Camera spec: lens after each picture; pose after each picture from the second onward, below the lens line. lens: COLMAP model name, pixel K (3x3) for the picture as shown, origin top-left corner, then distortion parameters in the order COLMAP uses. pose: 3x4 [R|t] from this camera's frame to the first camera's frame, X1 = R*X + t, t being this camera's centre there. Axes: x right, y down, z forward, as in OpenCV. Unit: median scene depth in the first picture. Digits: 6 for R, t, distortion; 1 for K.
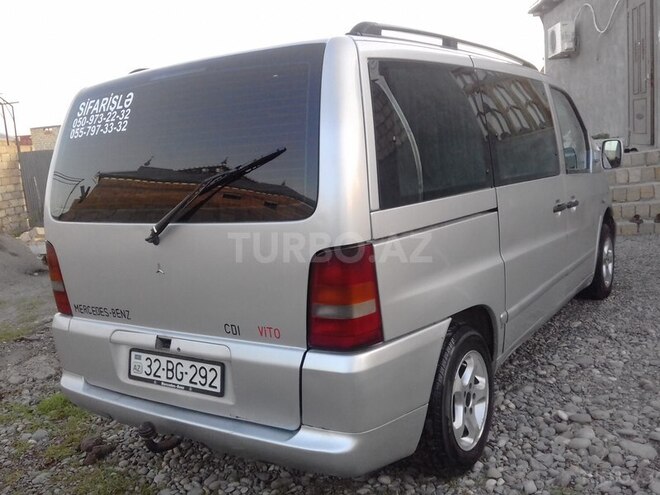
lens RADIAL K [[639.1, 0, 330.5], [0, 639.1, 254.5], [0, 0, 1]] dist [0.012752, 0.000000]
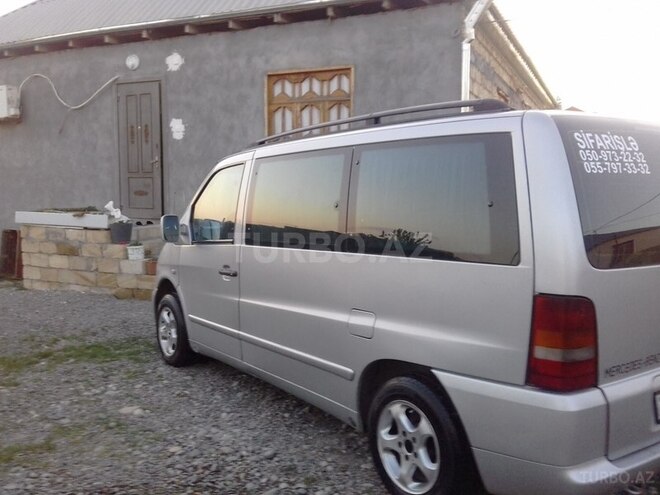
lens RADIAL K [[639.1, 0, 331.2], [0, 639.1, 252.3], [0, 0, 1]] dist [0.012752, 0.000000]
pose [[0.344193, -0.003976, 0.938890, -1.408489], [0.128126, 0.990835, -0.042775, -0.088824], [-0.930115, 0.135019, 0.341548, 1.109162]]
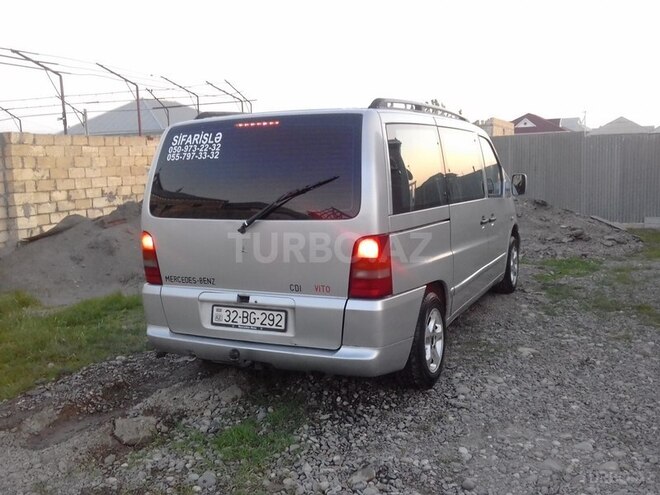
lens RADIAL K [[639.1, 0, 347.8], [0, 639.1, 258.2], [0, 0, 1]] dist [0.012752, 0.000000]
pose [[0.986465, 0.022621, 0.162406, -0.250044], [-0.019324, 0.999574, -0.021857, 0.066537], [-0.162831, 0.018422, 0.986482, -0.513917]]
